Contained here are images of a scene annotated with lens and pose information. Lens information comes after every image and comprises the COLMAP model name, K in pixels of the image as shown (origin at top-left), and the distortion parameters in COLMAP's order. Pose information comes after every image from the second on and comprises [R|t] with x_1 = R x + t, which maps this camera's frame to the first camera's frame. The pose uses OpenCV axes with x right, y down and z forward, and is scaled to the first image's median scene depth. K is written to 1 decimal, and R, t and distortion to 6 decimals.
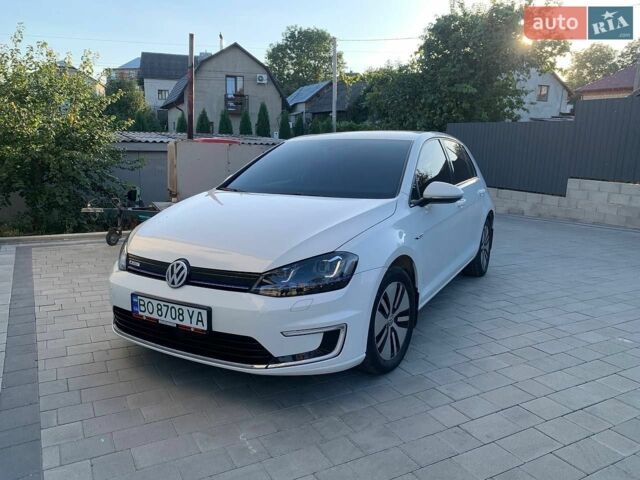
lens RADIAL K [[493.7, 0, 317.6], [0, 493.7, 241.3], [0, 0, 1]] dist [0.008252, -0.016537]
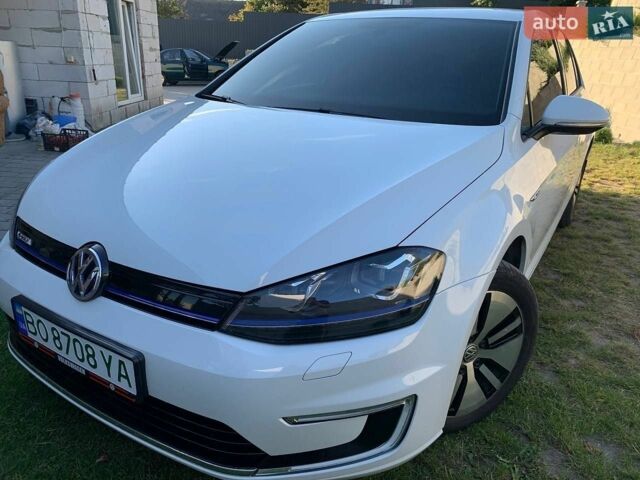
lens RADIAL K [[493.7, 0, 315.2], [0, 493.7, 249.3], [0, 0, 1]] dist [0.008252, -0.016537]
pose [[0.998521, 0.039806, -0.037043, -0.029063], [-0.031550, 0.978972, 0.201539, -0.071198], [0.044286, -0.200073, 0.978780, 0.526980]]
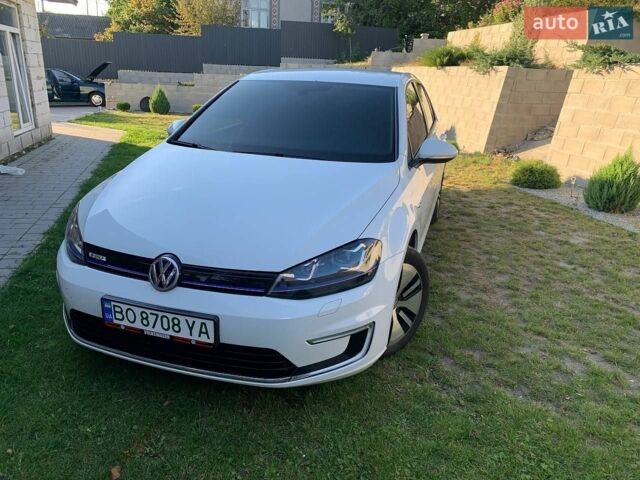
lens RADIAL K [[493.7, 0, 317.4], [0, 493.7, 238.5], [0, 0, 1]] dist [0.008252, -0.016537]
pose [[0.977790, -0.042535, 0.205223, -0.209858], [0.010448, 0.987864, 0.154968, -0.113856], [-0.209325, -0.149382, 0.966369, 0.190194]]
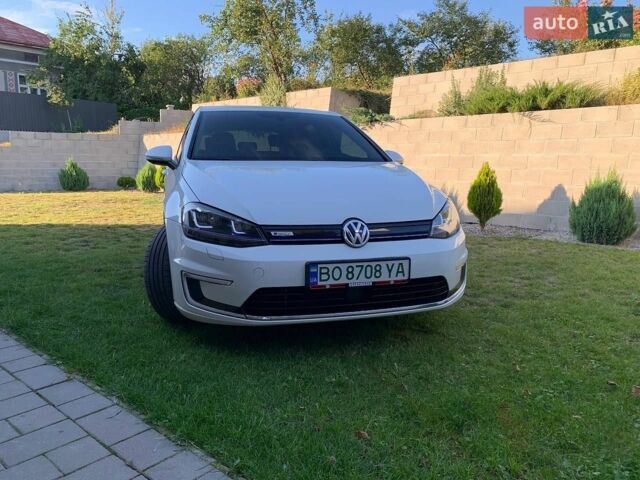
lens RADIAL K [[493.7, 0, 317.6], [0, 493.7, 238.3], [0, 0, 1]] dist [0.008252, -0.016537]
pose [[0.690033, -0.116086, 0.714407, -1.054991], [0.120437, 0.991709, 0.044818, 0.024164], [-0.713687, 0.055116, 0.698293, 0.390090]]
